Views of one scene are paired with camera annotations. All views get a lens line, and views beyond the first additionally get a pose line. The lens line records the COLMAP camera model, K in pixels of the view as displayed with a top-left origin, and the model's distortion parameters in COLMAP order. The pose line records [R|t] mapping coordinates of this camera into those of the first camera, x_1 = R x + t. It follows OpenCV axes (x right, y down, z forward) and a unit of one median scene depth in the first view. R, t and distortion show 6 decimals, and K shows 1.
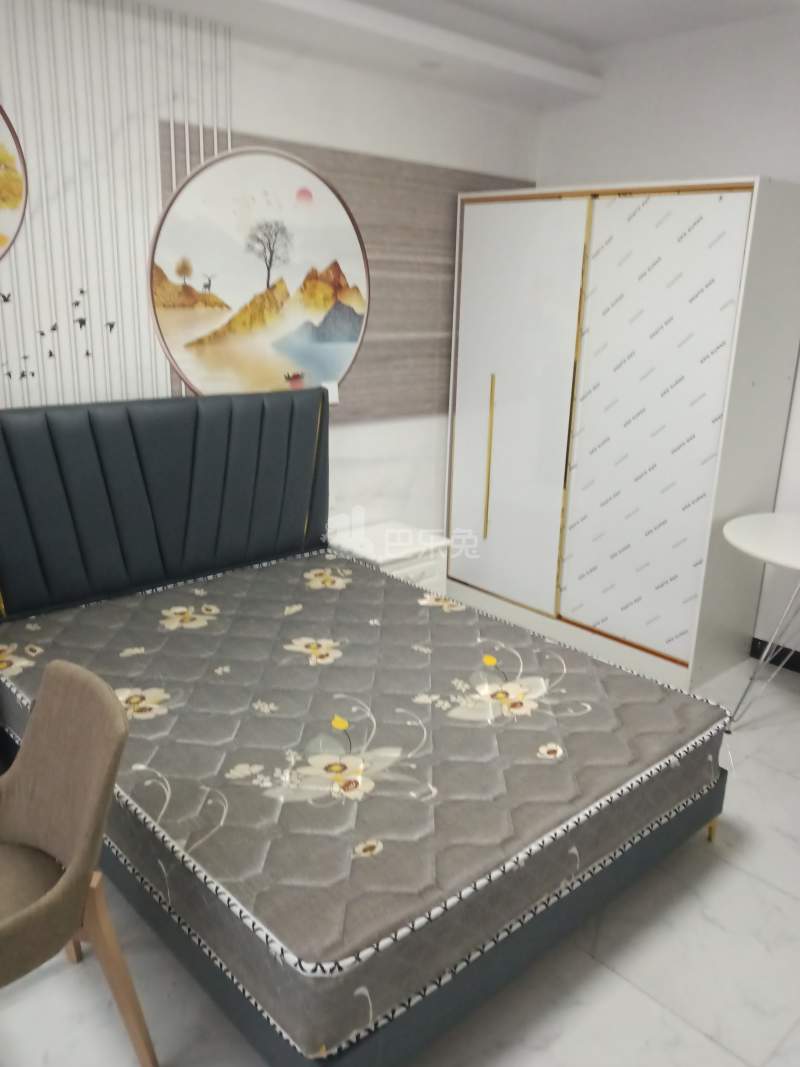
lens RADIAL K [[850.2, 0, 397.9], [0, 850.2, 533.9], [0, 0, 1]] dist [0.032272, -0.047291]
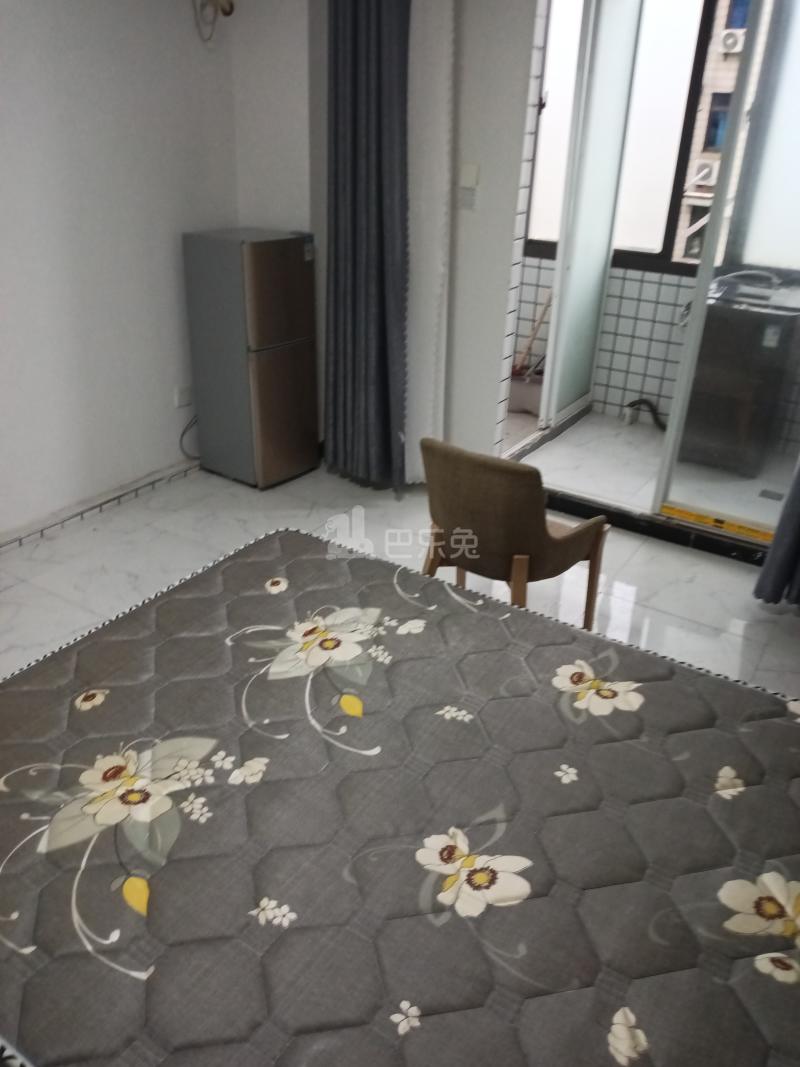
lens RADIAL K [[850.2, 0, 398.6], [0, 850.2, 530.7], [0, 0, 1]] dist [0.032272, -0.047291]
pose [[-0.965007, 0.050391, -0.257335, 0.067442], [-0.139029, 0.733750, 0.665043, -0.335097], [0.222332, 0.677548, -0.701068, 1.104889]]
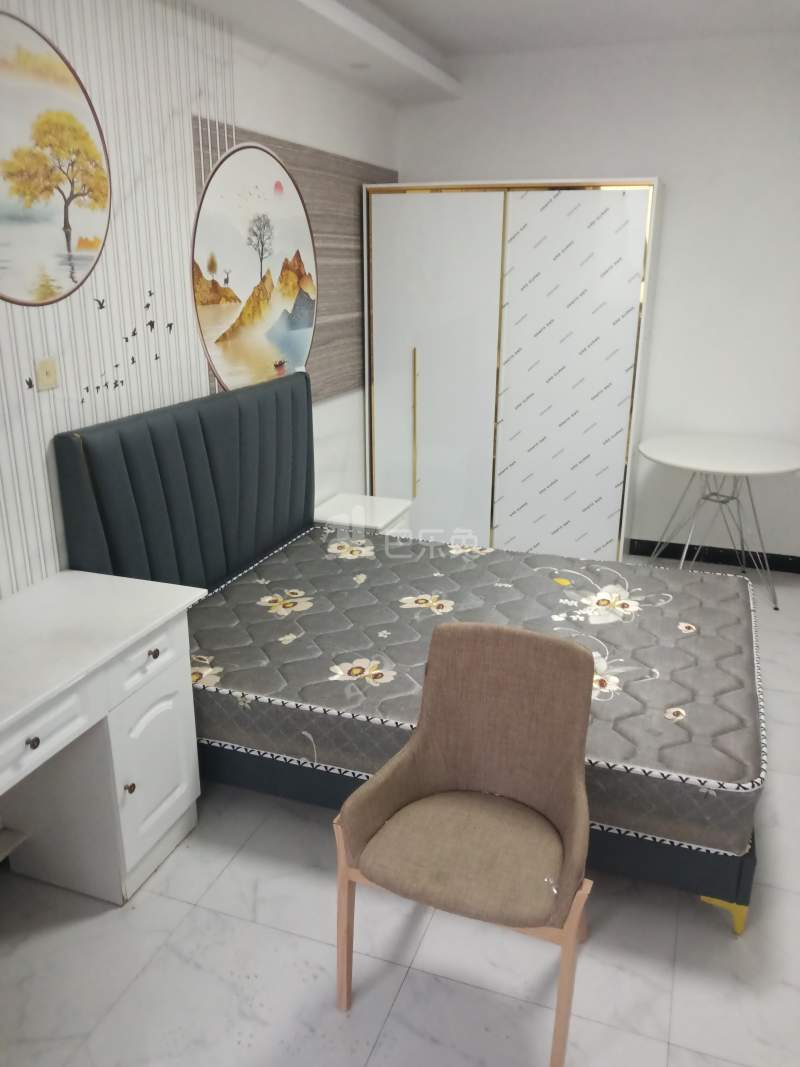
lens RADIAL K [[850.2, 0, 403.3], [0, 850.2, 531.4], [0, 0, 1]] dist [0.032272, -0.047291]
pose [[0.890161, -0.169212, 0.423062, -0.526534], [0.156824, 0.985537, 0.064213, -0.031208], [-0.427808, 0.009186, 0.903823, 0.001370]]
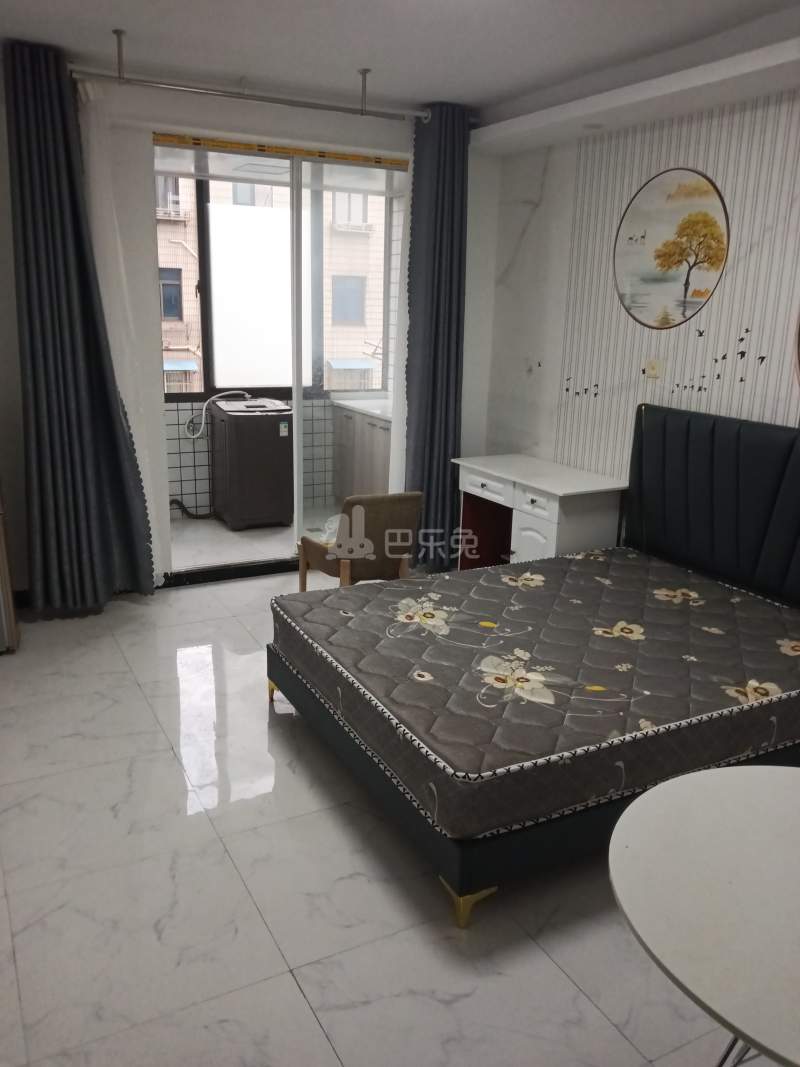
lens RADIAL K [[850.2, 0, 373.5], [0, 850.2, 536.0], [0, 0, 1]] dist [0.032272, -0.047291]
pose [[-0.283878, 0.221890, -0.932833, 0.949486], [-0.303554, 0.902022, 0.306938, -0.211878], [0.909543, 0.370298, -0.188709, 0.783270]]
